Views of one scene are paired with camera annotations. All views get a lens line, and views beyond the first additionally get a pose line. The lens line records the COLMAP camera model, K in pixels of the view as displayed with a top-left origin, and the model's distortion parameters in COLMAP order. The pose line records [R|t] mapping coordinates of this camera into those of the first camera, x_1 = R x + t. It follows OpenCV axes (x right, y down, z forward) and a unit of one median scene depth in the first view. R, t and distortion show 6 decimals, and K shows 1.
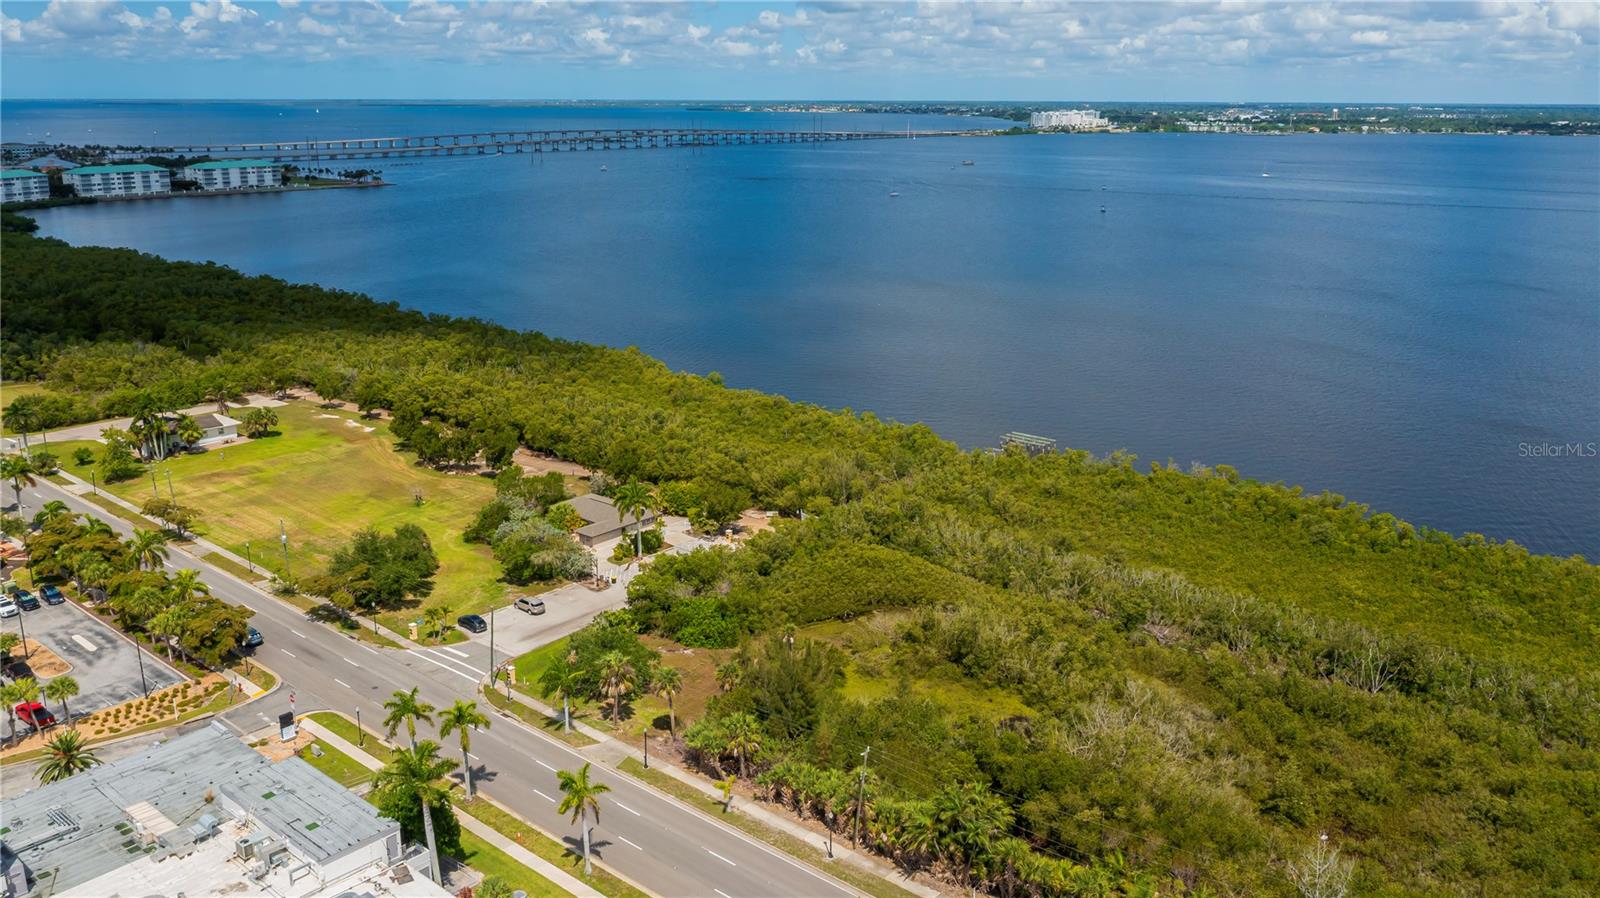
lens RADIAL K [[1262.3, 0, 799.1], [0, 1262.3, 446.4], [0, 0, 1]] dist [-0.017004, 0.007345]
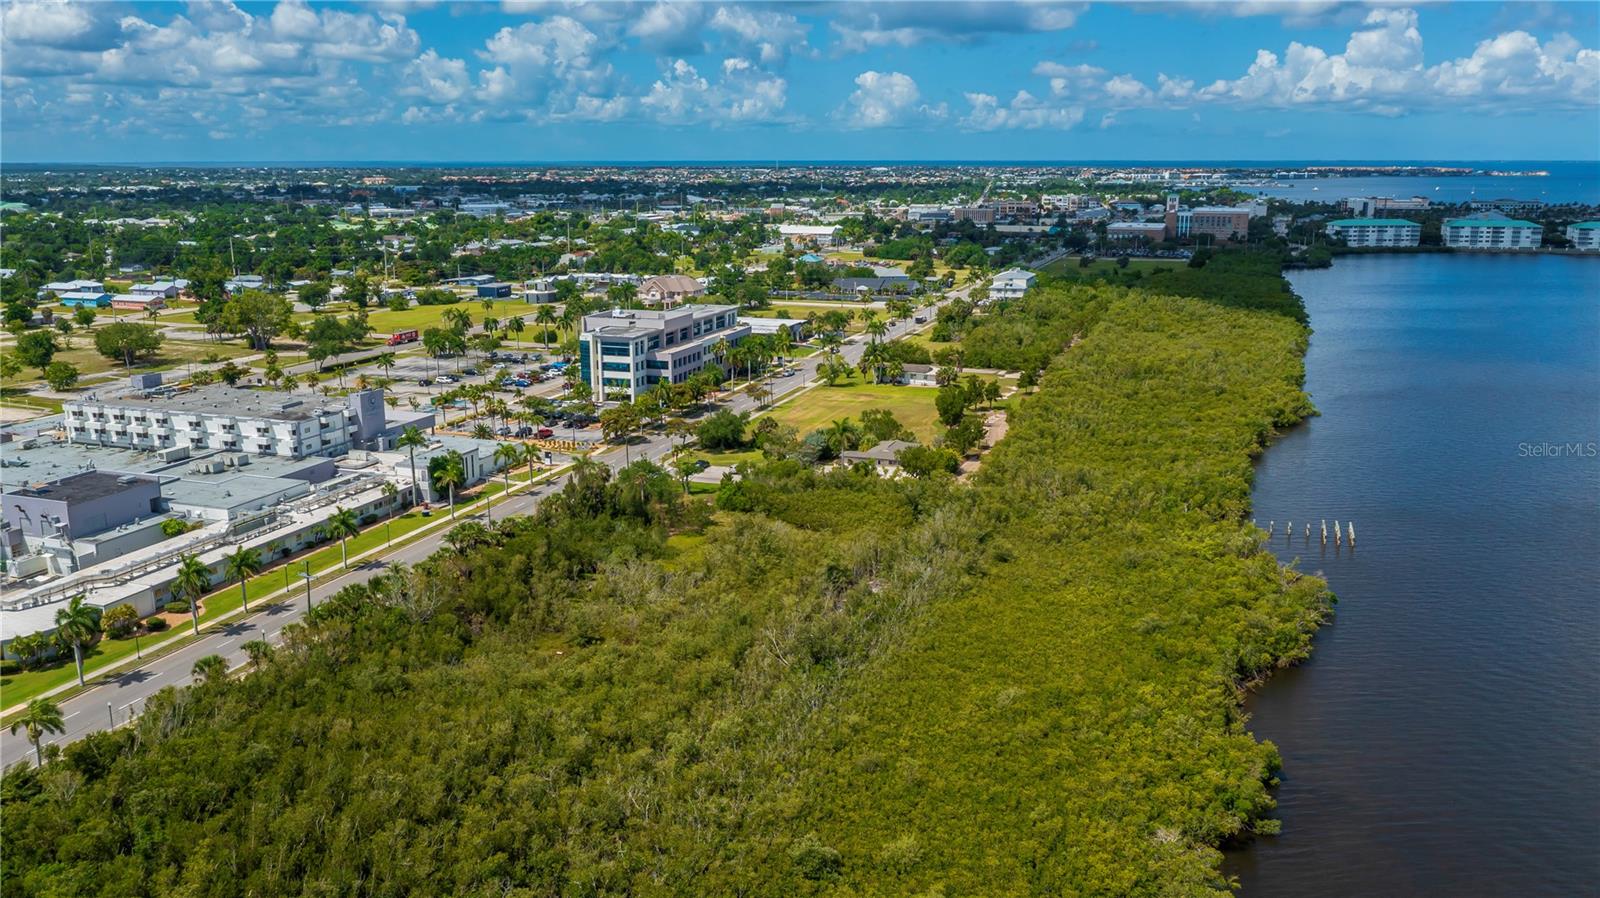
lens RADIAL K [[1262.3, 0, 799.9], [0, 1262.3, 447.4], [0, 0, 1]] dist [-0.017004, 0.007345]
pose [[0.350072, 0.204273, -0.914179, 1.096243], [-0.245817, 0.961763, 0.120774, -0.096208], [0.903894, 0.182441, 0.386900, 0.394501]]
